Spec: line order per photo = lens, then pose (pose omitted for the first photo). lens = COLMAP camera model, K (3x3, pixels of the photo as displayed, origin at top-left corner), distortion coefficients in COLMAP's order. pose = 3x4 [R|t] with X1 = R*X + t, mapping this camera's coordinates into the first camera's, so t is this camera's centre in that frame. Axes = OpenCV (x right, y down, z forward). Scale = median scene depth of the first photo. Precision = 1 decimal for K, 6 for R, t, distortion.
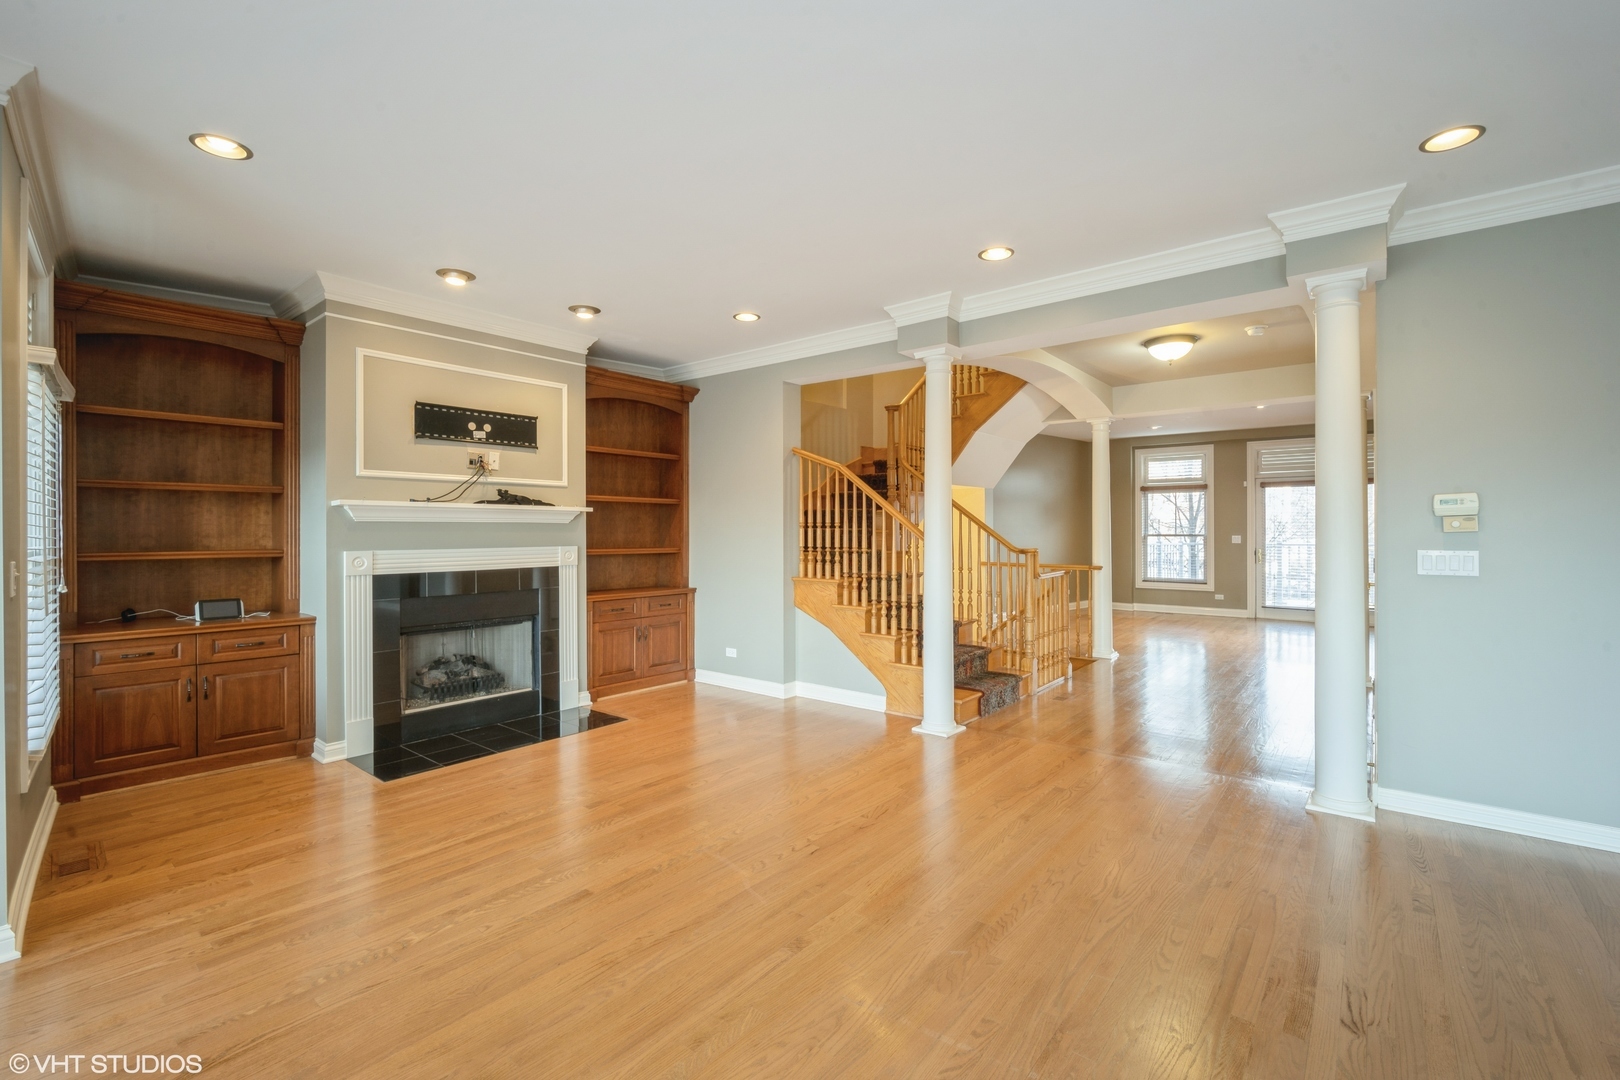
lens RADIAL K [[703.3, 0, 806.3], [0, 703.3, 541.2], [0, 0, 1]] dist [-0.009001, 0.000046]
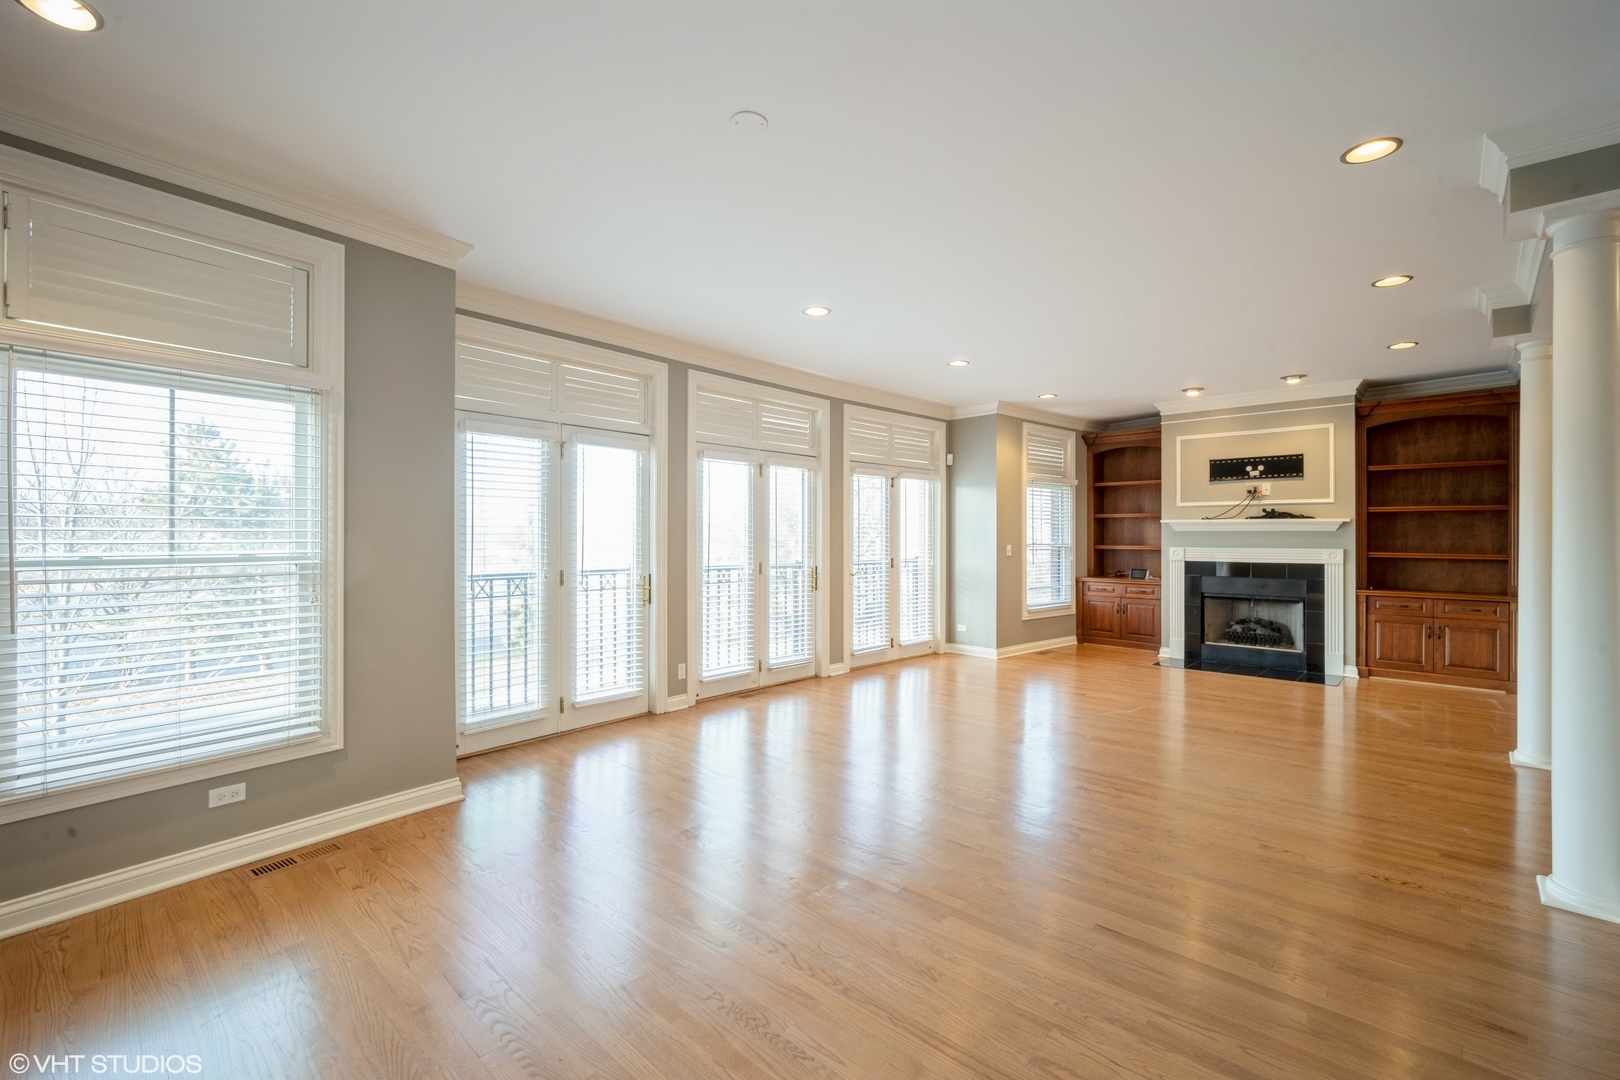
lens RADIAL K [[703.3, 0, 806.3], [0, 703.3, 541.2], [0, 0, 1]] dist [-0.009001, 0.000046]
pose [[-0.068146, 0.015399, -0.997556, 1.083092], [-0.014391, 0.999762, 0.016416, -0.015105], [0.997572, 0.015474, -0.067909, 0.131670]]
